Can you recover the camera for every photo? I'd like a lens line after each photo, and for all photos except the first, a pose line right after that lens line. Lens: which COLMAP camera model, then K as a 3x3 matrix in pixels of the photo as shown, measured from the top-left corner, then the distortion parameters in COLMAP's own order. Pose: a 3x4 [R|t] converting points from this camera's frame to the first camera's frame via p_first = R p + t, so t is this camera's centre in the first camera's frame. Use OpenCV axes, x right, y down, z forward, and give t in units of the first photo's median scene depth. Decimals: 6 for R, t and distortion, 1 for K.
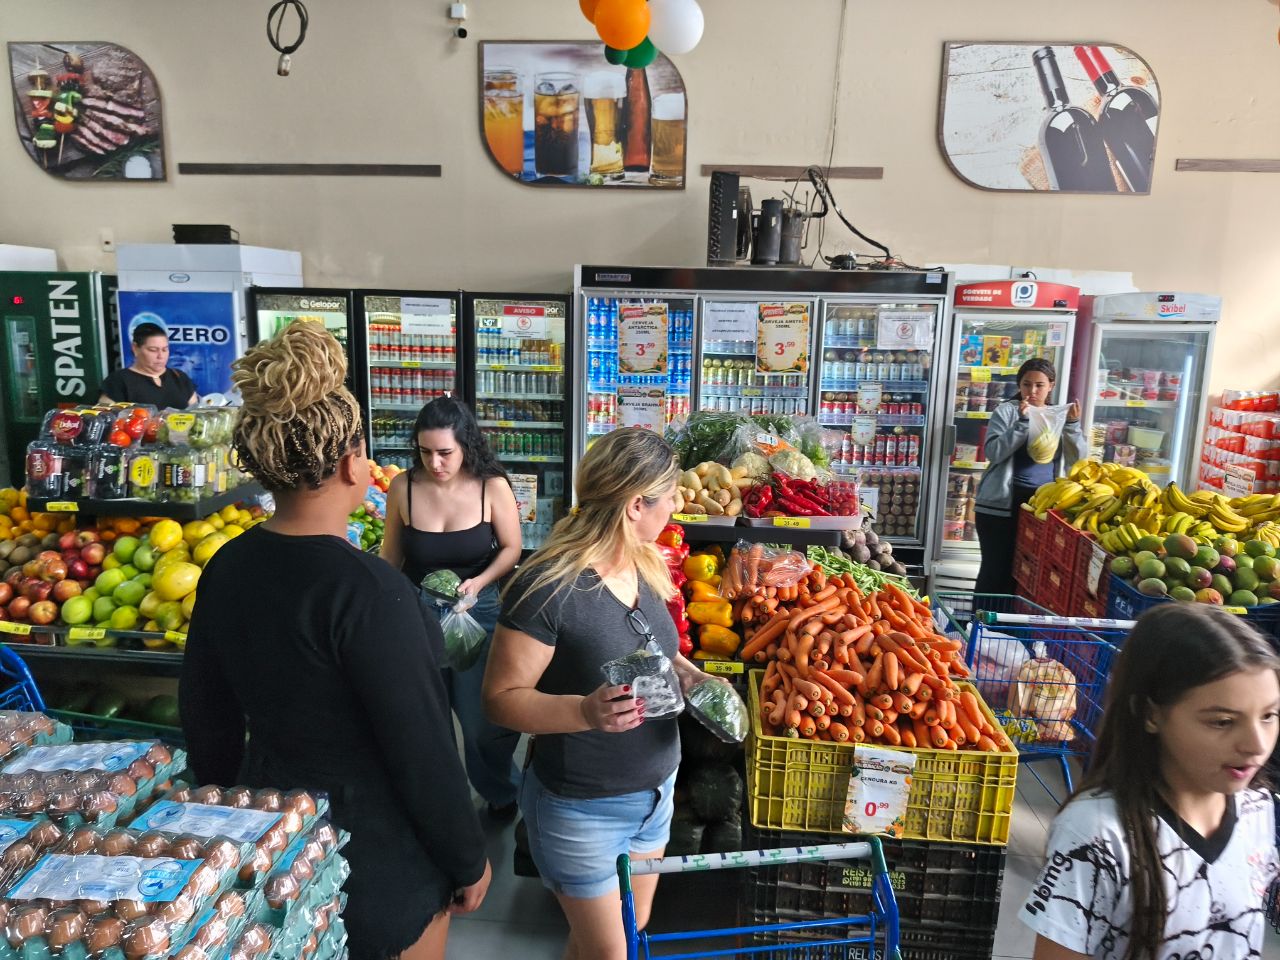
lens RADIAL K [[881.8, 0, 621.9], [0, 881.8, 484.4], [0, 0, 1]] dist [0.020130, -0.038388]
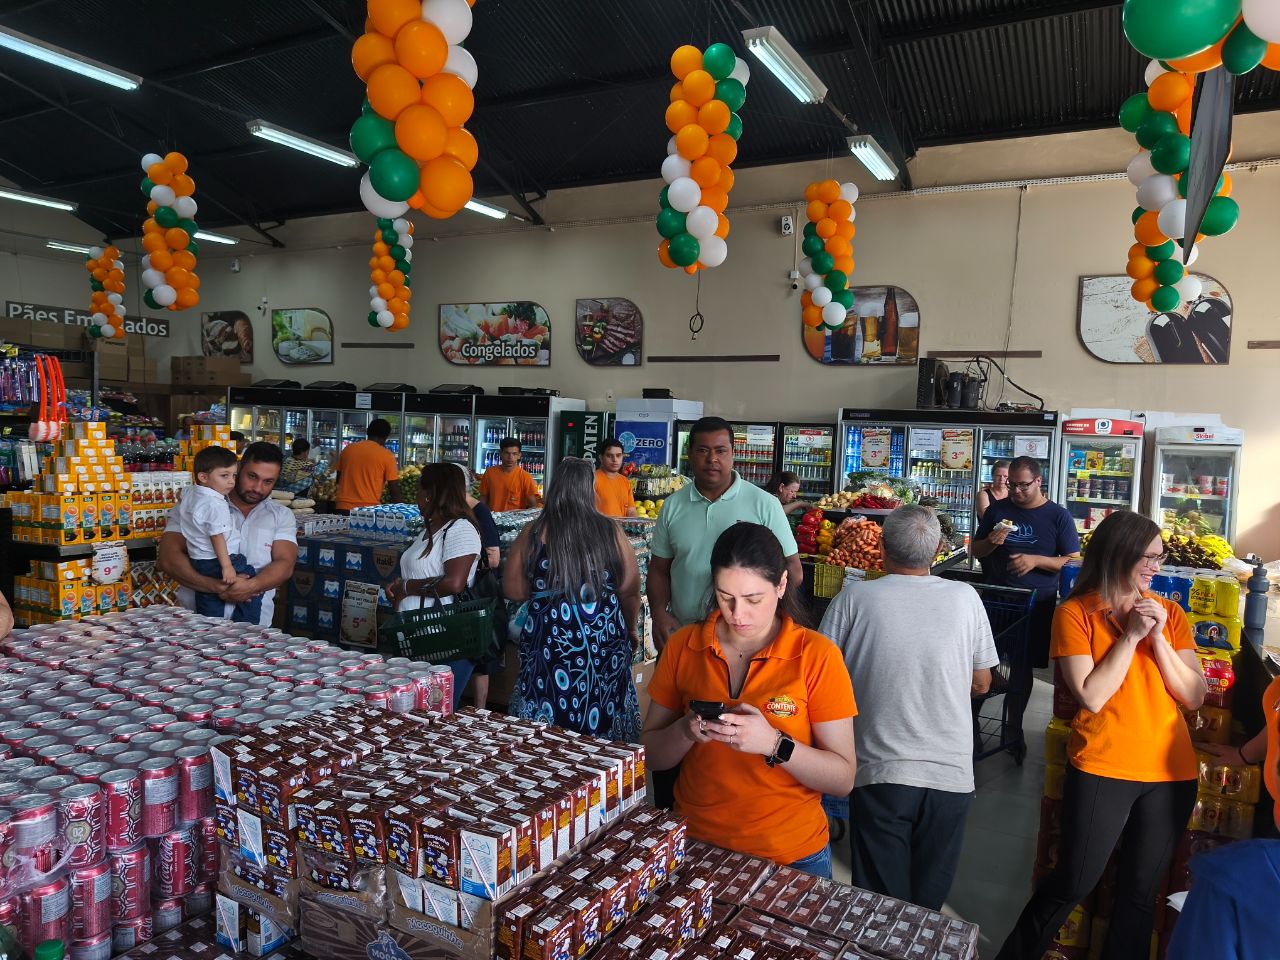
lens RADIAL K [[881.8, 0, 652.1], [0, 881.8, 487.3], [0, 0, 1]] dist [0.020130, -0.038388]
pose [[0.912443, 0.039063, -0.407335, 0.325527], [-0.099684, 0.986664, -0.128674, 0.178292], [0.396877, 0.158012, 0.904169, -0.748131]]
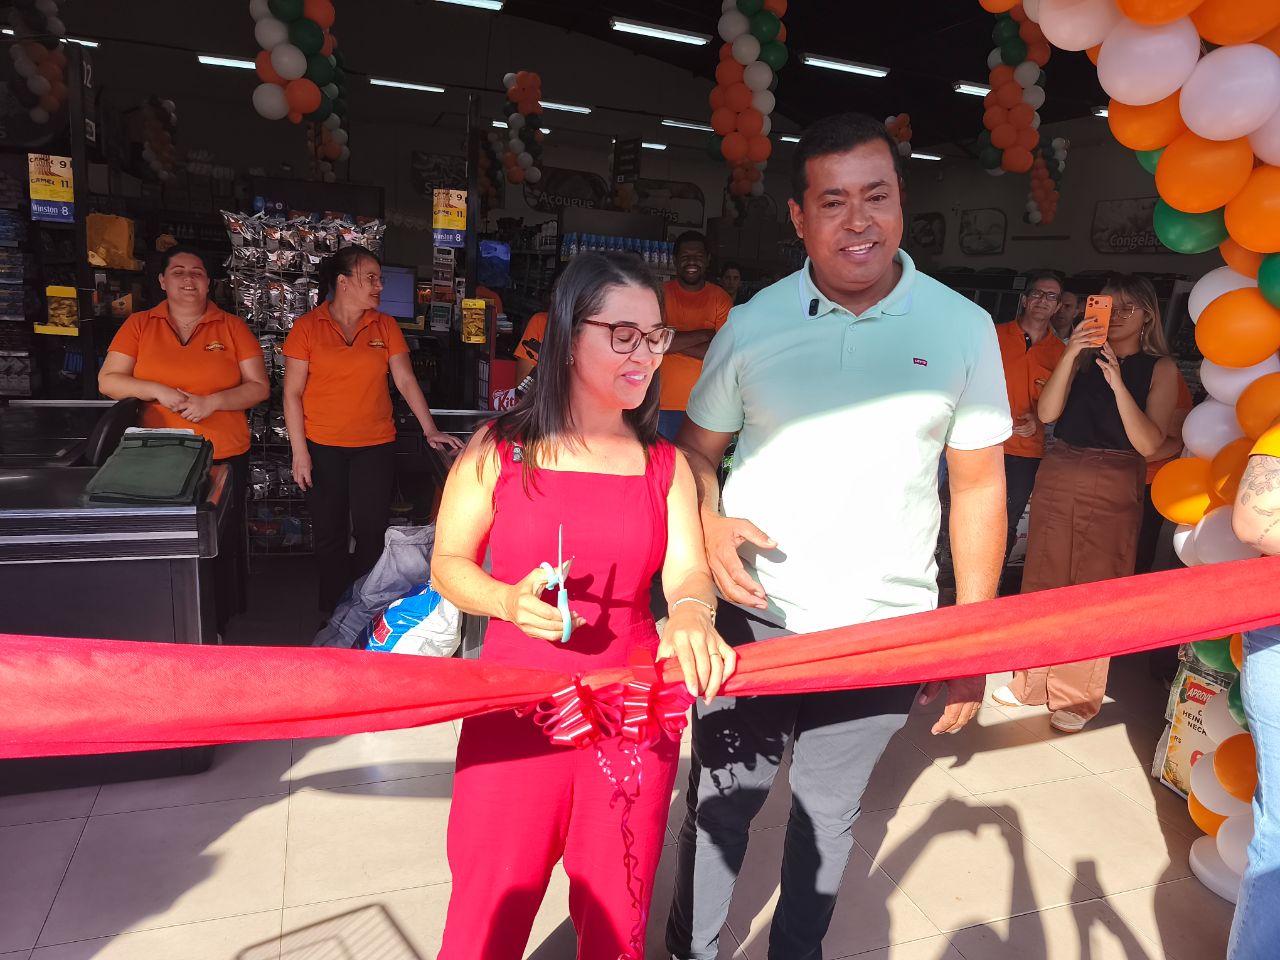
lens RADIAL K [[881.8, 0, 647.2], [0, 881.8, 457.9], [0, 0, 1]] dist [0.020130, -0.038388]
pose [[0.387862, 0.184179, -0.903129, 0.882523], [-0.250385, 0.964040, 0.089069, 0.319604], [0.887057, 0.191584, 0.420030, -1.145790]]
